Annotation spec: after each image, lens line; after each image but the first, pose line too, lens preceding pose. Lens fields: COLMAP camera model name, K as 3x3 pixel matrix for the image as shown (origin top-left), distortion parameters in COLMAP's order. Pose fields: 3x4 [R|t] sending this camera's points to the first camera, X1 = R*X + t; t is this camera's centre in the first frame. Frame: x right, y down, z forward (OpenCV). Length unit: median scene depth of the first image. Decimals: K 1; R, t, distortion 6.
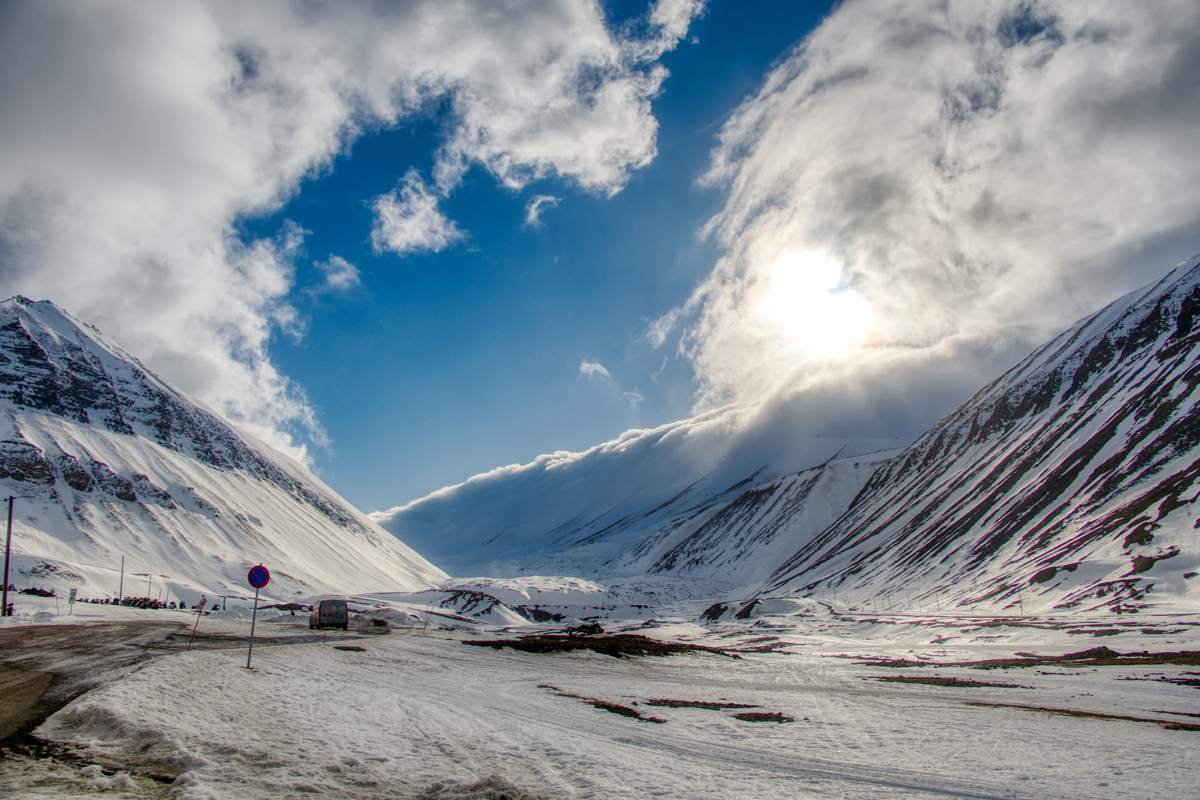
lens RADIAL K [[970.5, 0, 601.3], [0, 970.5, 370.4], [0, 0, 1]] dist [-0.198601, 0.165625]
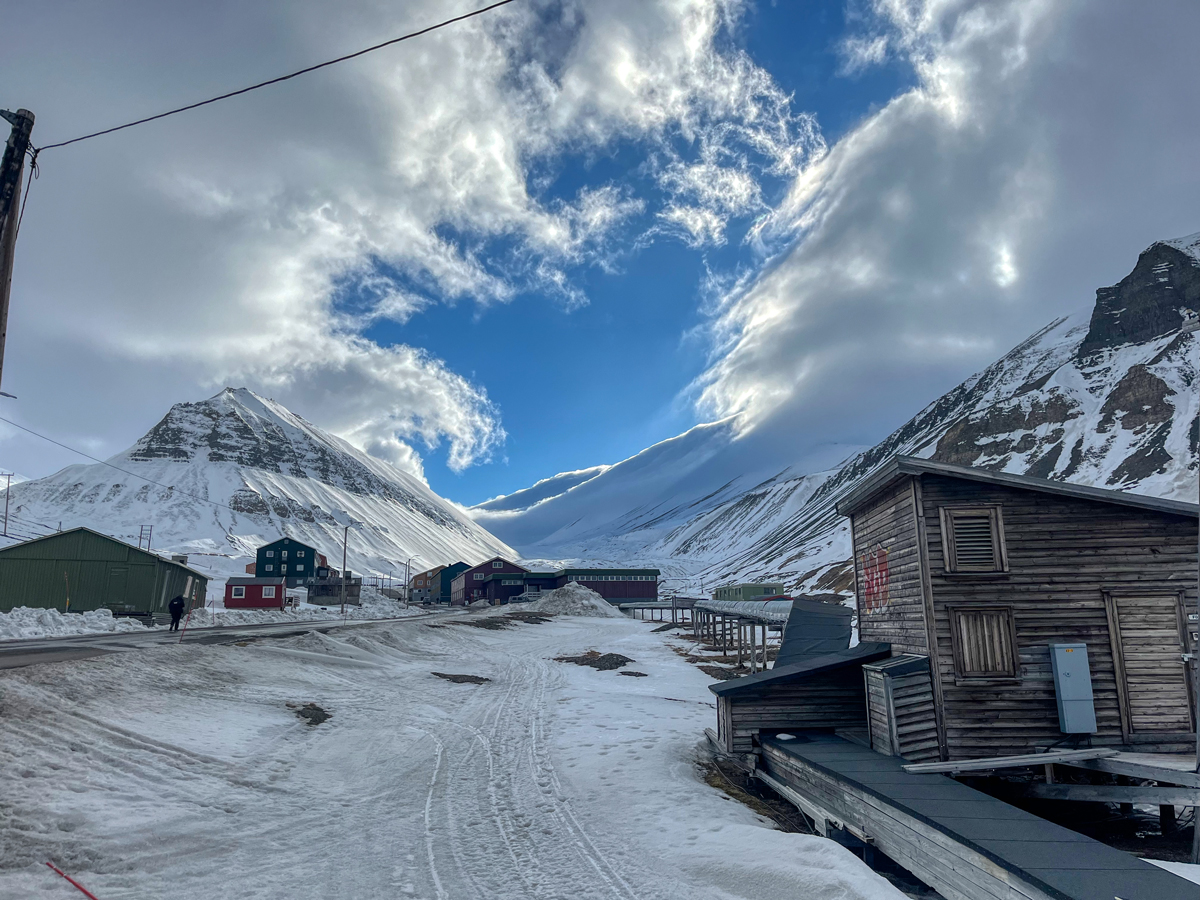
lens RADIAL K [[822.1, 0, 600.0], [0, 822.1, 450.0], [0, 0, 1]] dist [-0.024949, -0.000409]
pose [[0.996409, -0.000015, -0.084676, 0.126044], [0.007340, 0.996250, 0.086204, -0.097369], [0.084357, -0.086516, 0.992673, -0.366962]]
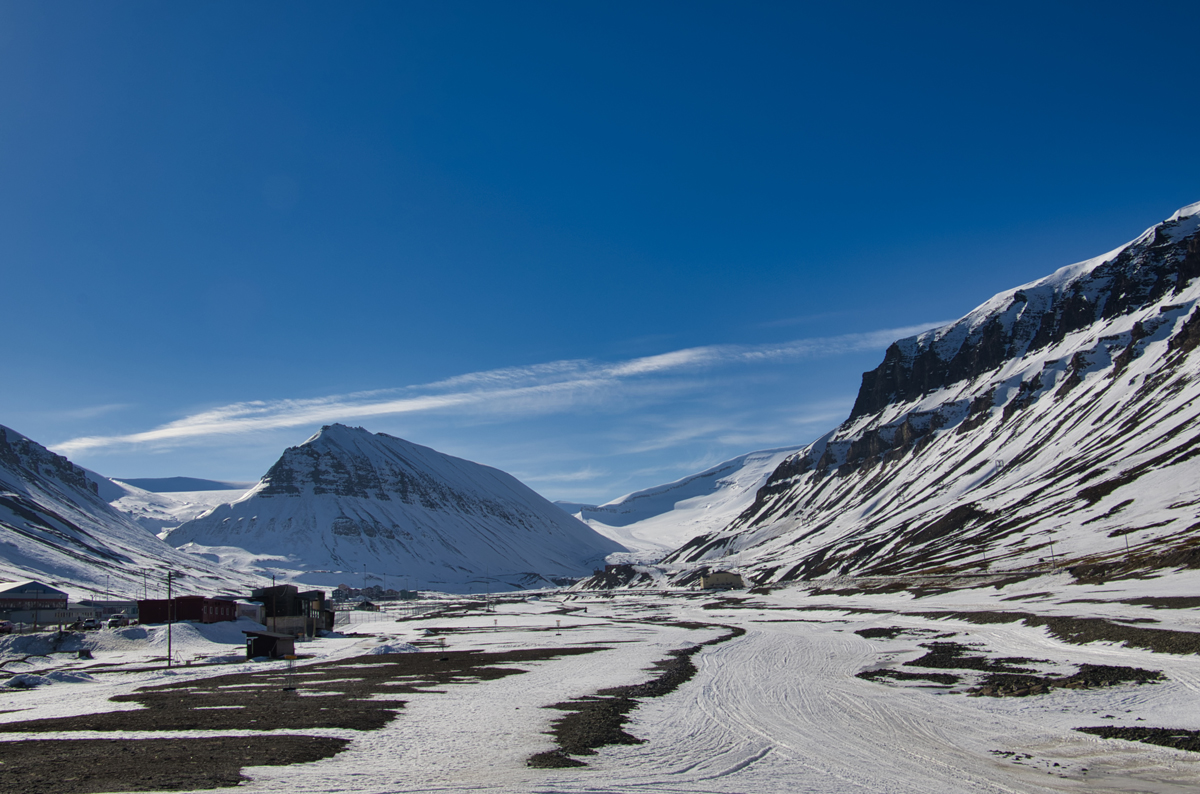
lens RADIAL K [[1044.7, 0, 600.0], [0, 1044.7, 397.0], [0, 0, 1]] dist [-0.165514, 0.184015]
pose [[0.965641, -0.069469, -0.250423, 0.490284], [0.091265, 0.992884, 0.076493, -0.272265], [0.243327, -0.096719, 0.965110, -0.984377]]
